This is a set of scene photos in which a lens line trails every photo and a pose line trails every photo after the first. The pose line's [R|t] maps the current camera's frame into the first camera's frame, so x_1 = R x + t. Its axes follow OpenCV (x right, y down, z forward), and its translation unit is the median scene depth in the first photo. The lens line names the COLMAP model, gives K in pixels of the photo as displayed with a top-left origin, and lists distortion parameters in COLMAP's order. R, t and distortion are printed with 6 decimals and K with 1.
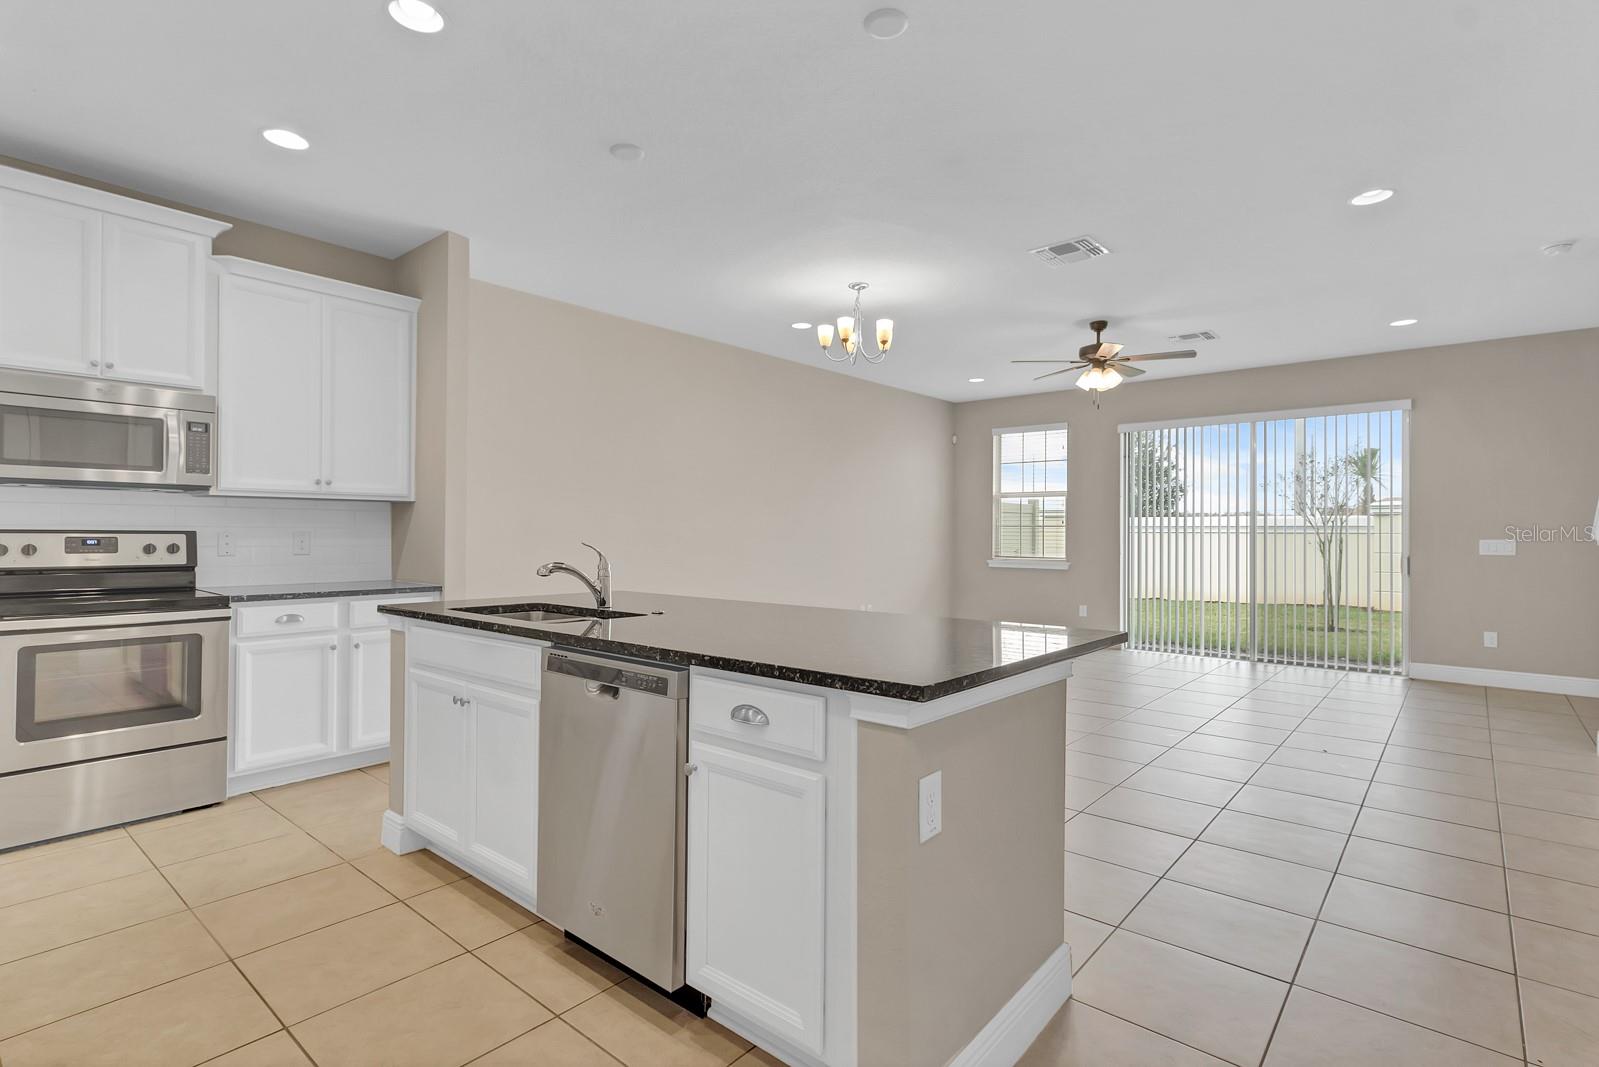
lens RADIAL K [[787.3, 0, 794.8], [0, 787.3, 527.6], [0, 0, 1]] dist [-0.004245, -0.000536]
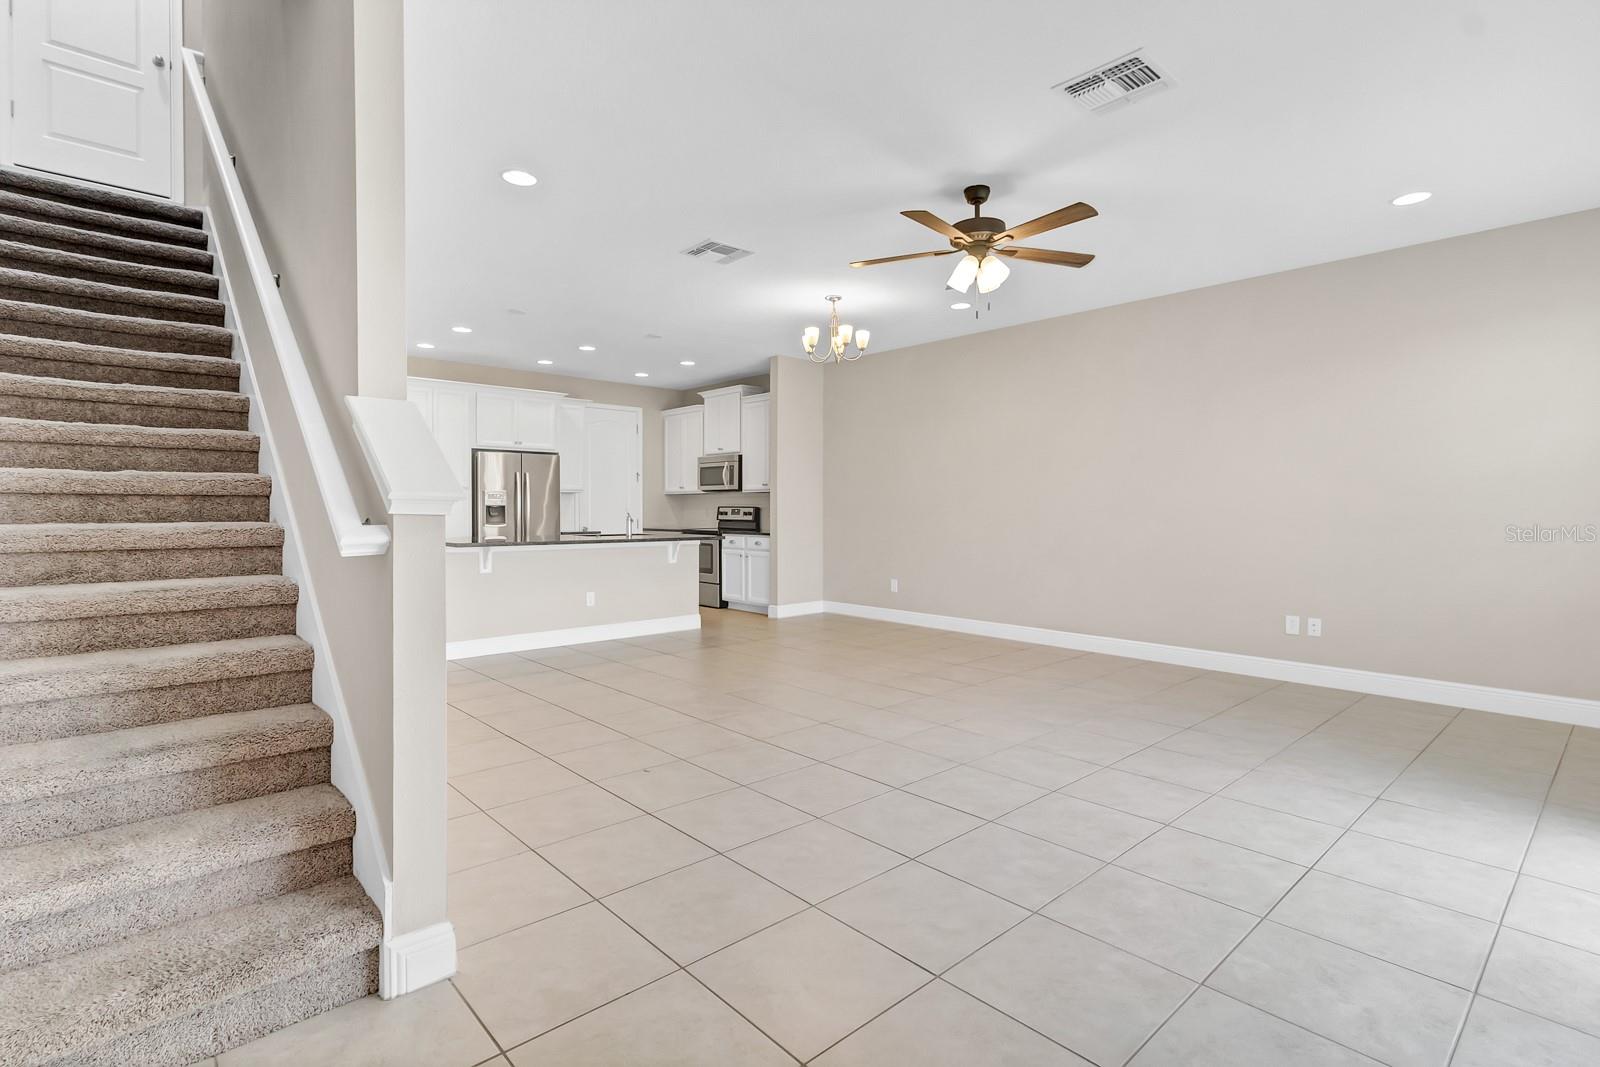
lens RADIAL K [[766.6, 0, 798.4], [0, 766.6, 519.0], [0, 0, 1]] dist [0.001280, 0.000208]
pose [[-0.125069, 0.009134, -0.992106, 1.562963], [0.005241, 0.999950, 0.008546, 0.021793], [0.992134, -0.004131, -0.125111, 1.369195]]
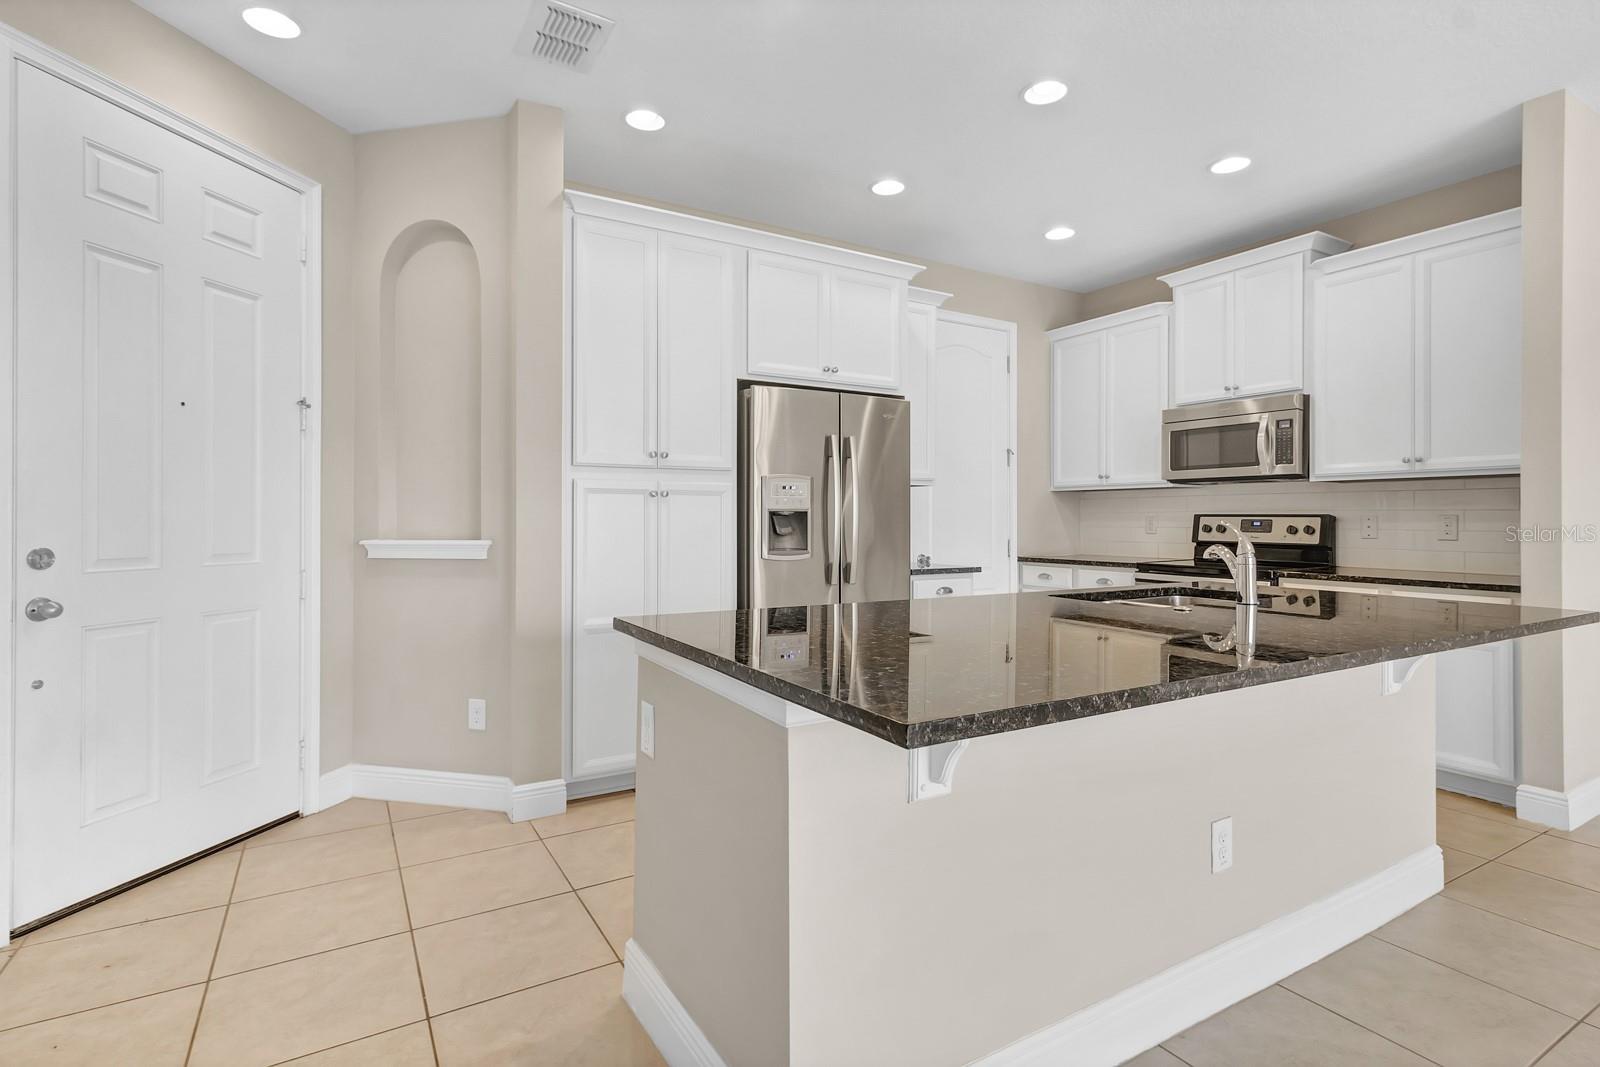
lens RADIAL K [[766.6, 0, 798.4], [0, 766.6, 519.0], [0, 0, 1]] dist [0.001280, 0.000208]
pose [[-0.322648, -0.004570, -0.946508, 0.470369], [0.002459, 0.999981, -0.005666, 0.014029], [0.946516, -0.004155, -0.322631, 0.608916]]
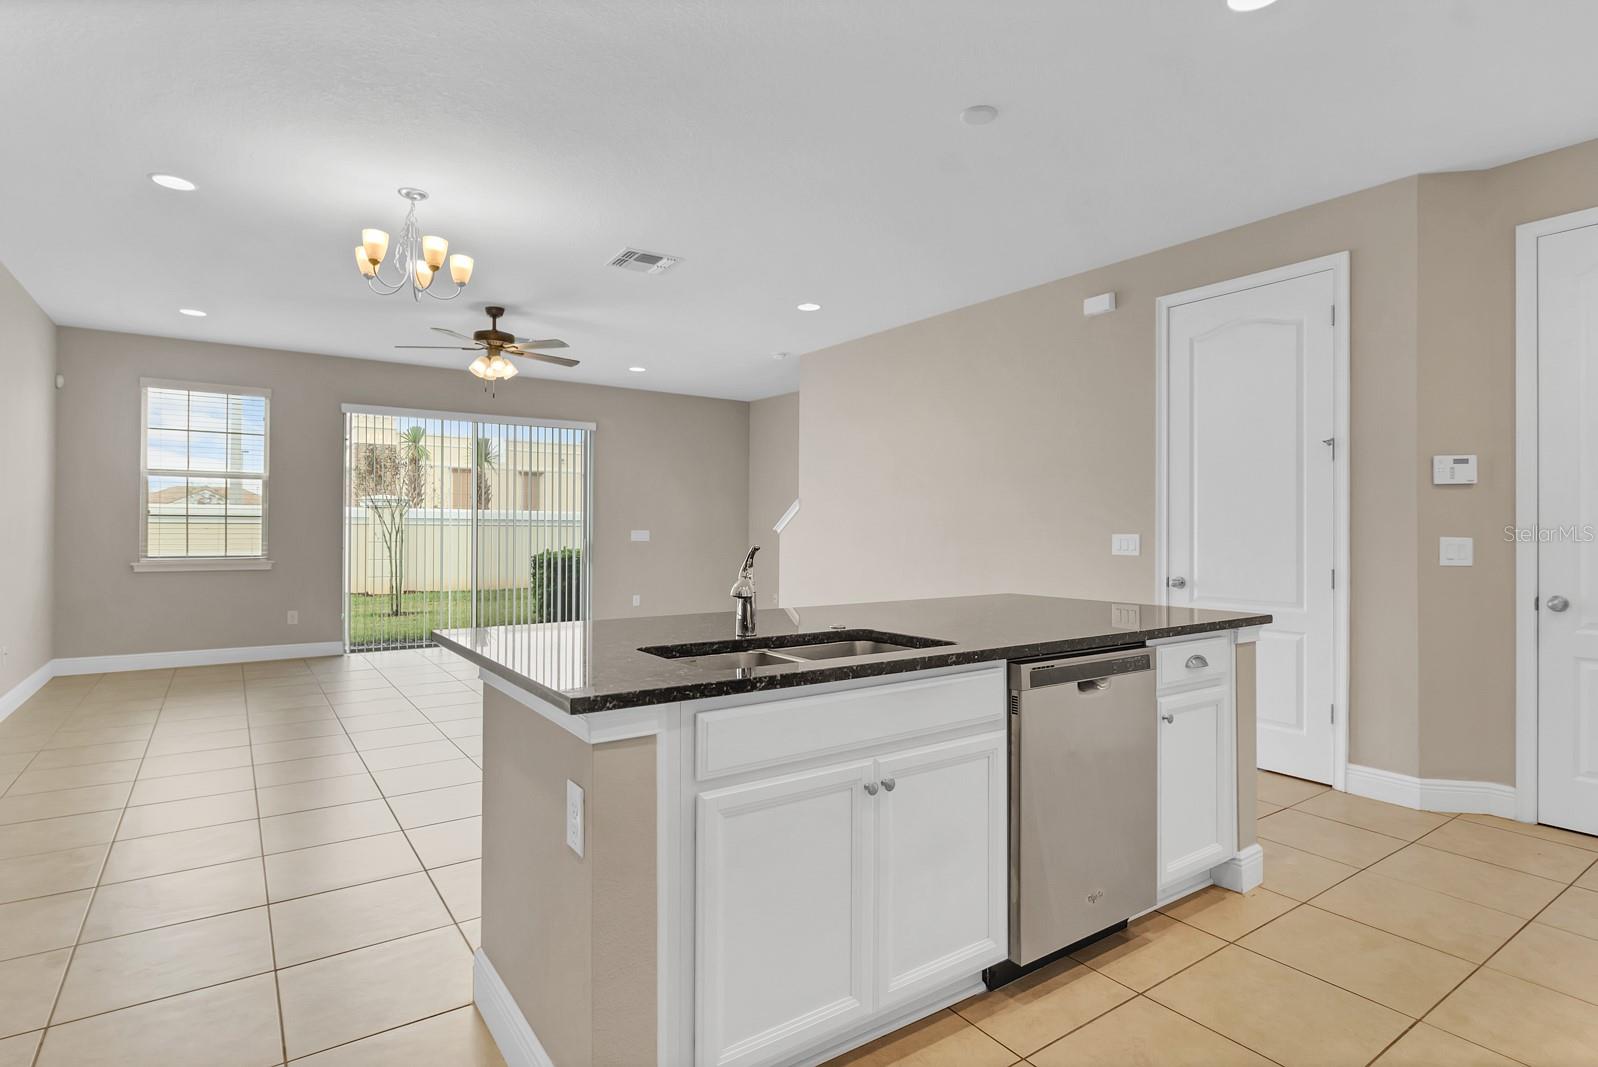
lens RADIAL K [[807.8, 0, 795.2], [0, 807.8, 530.0], [0, 0, 1]] dist [-0.003918, -0.000160]
pose [[0.251618, -0.006019, 0.967808, -0.710181], [-0.010886, 0.999900, 0.009049, -0.002584], [-0.967765, -0.012812, 0.251528, 0.575405]]
